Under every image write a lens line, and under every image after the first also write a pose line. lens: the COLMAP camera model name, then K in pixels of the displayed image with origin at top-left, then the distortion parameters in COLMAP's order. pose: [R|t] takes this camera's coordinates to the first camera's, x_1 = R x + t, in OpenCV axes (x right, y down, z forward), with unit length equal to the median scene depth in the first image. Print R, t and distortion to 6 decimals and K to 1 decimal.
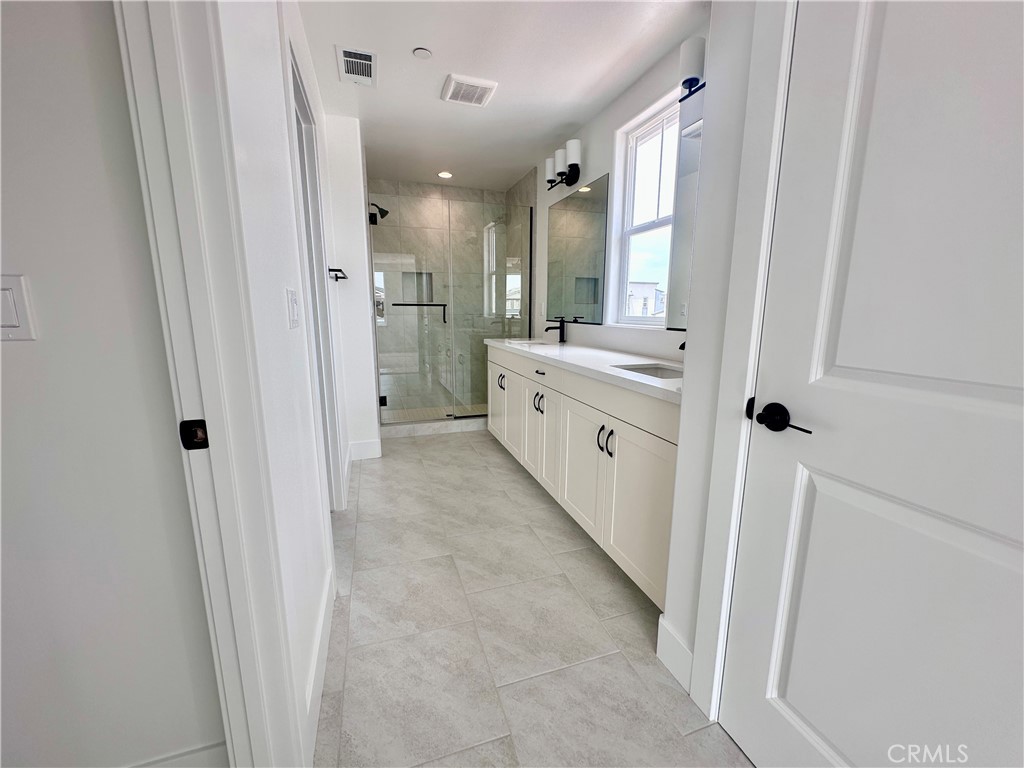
lens RADIAL K [[411.2, 0, 510.4], [0, 411.2, 386.1], [0, 0, 1]] dist [-0.008380, 0.000160]
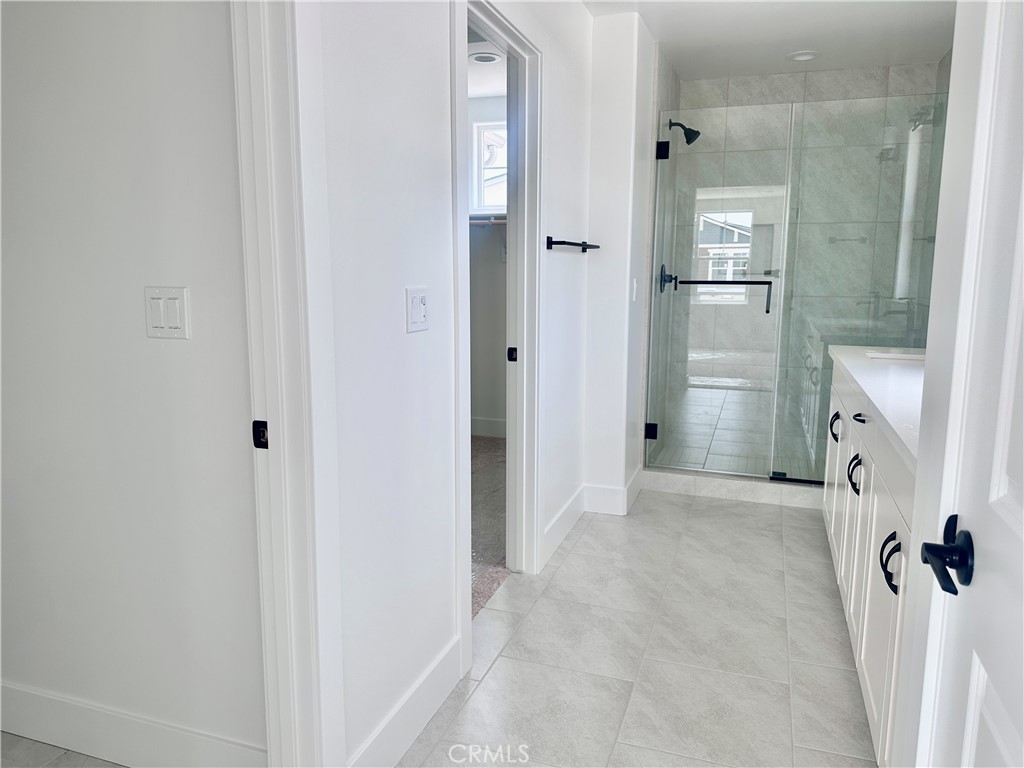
lens RADIAL K [[718.3, 0, 511.1], [0, 718.3, 380.2], [0, 0, 1]] dist [0.029223, -0.038122]
pose [[0.790630, 0.097586, -0.604468, 0.219335], [-0.117153, 0.993089, 0.007091, -0.029285], [0.600982, 0.065209, 0.796598, -0.031011]]
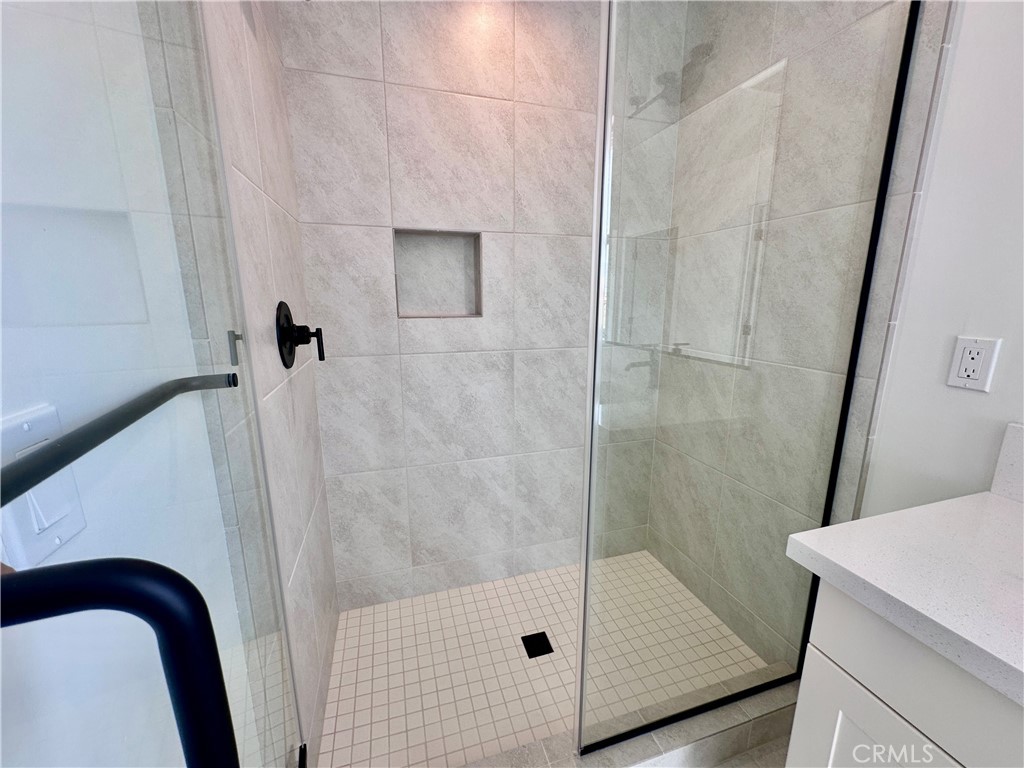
lens RADIAL K [[411.2, 0, 512.7], [0, 411.2, 389.6], [0, 0, 1]] dist [-0.008380, 0.000160]
pose [[0.999987, -0.003152, -0.004100, -0.212318], [0.003255, 0.999673, 0.025359, -0.208586], [0.004018, -0.025372, 0.999670, 0.884037]]
